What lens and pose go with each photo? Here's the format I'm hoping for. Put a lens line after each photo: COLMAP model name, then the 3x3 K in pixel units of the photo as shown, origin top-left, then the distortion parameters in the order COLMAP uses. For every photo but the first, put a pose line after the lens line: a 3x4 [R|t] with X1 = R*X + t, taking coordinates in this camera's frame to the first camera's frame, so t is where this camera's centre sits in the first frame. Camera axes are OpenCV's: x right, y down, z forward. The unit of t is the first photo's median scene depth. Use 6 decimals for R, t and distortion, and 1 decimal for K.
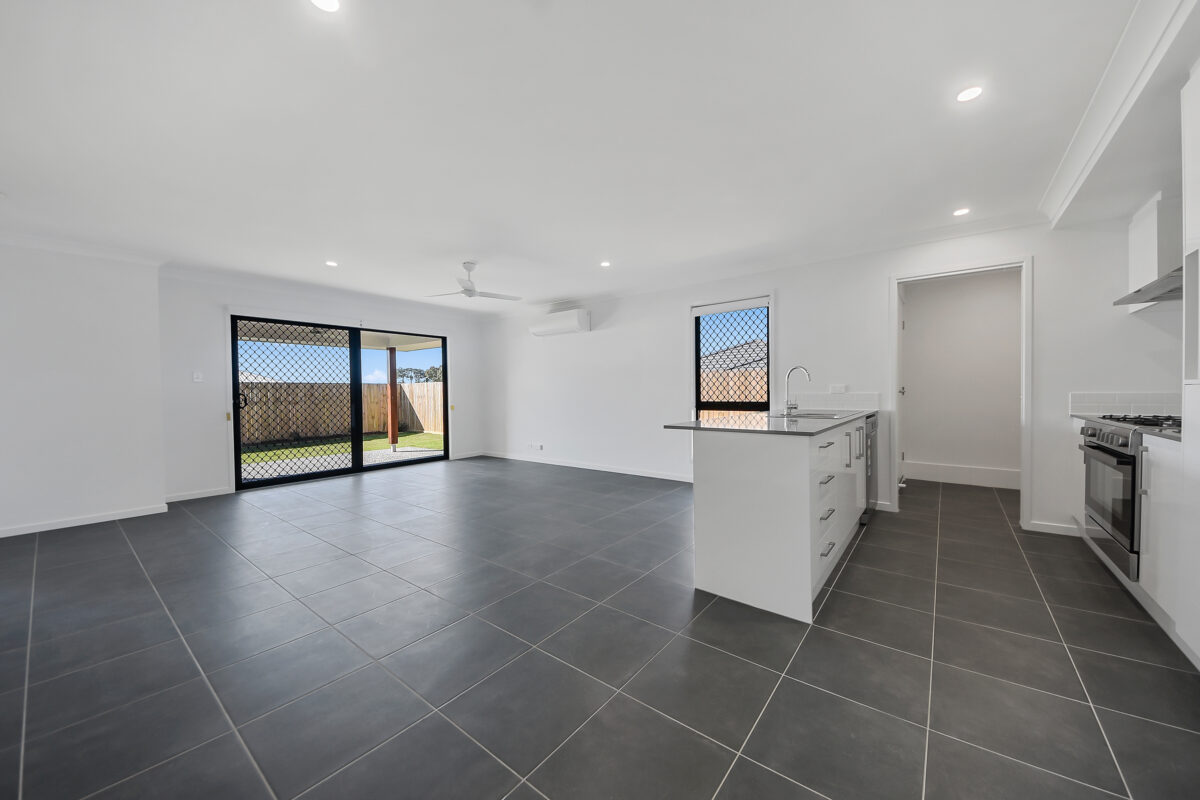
lens RADIAL K [[428.7, 0, 603.4], [0, 428.7, 396.2], [0, 0, 1]] dist [-0.003102, -0.002470]
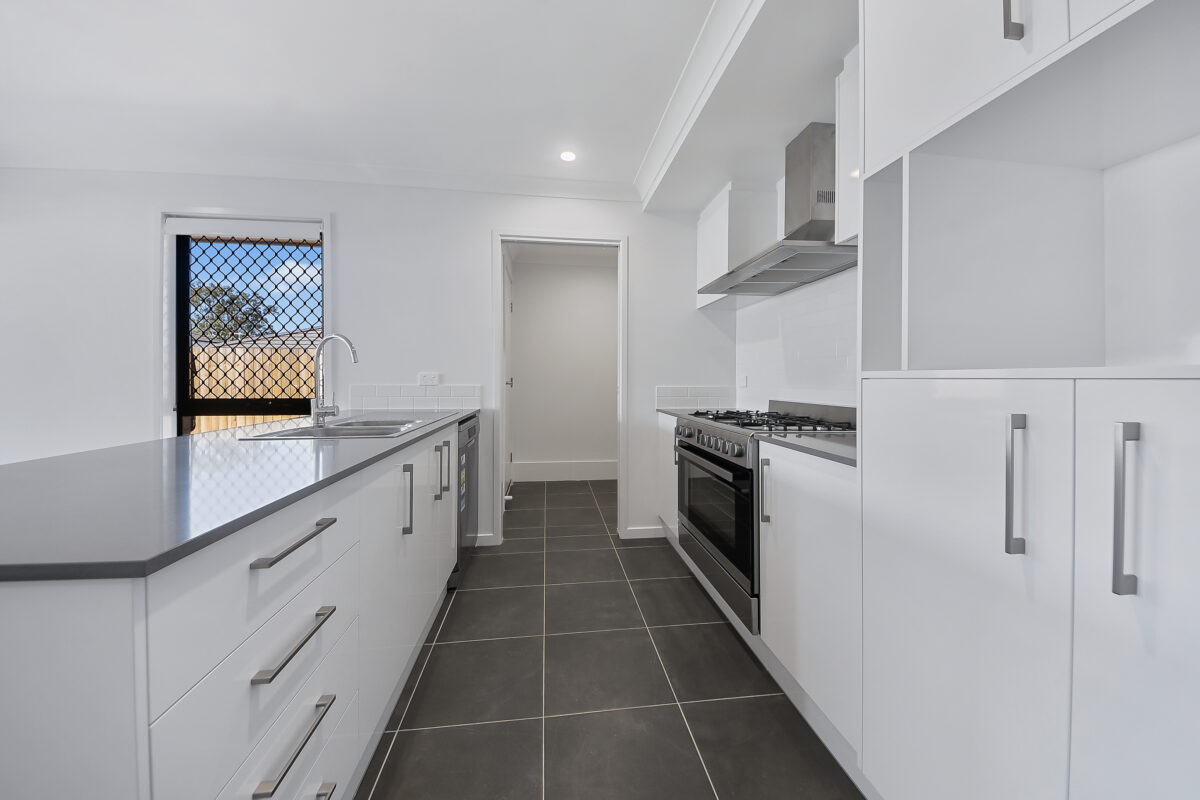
lens RADIAL K [[428.7, 0, 602.1], [0, 428.7, 384.3], [0, 0, 1]] dist [-0.003102, -0.002470]
pose [[0.690362, 0.004657, 0.723449, 0.314434], [-0.002259, 0.999988, -0.004281, -0.007633], [-0.723461, 0.001321, 0.690364, 0.419547]]
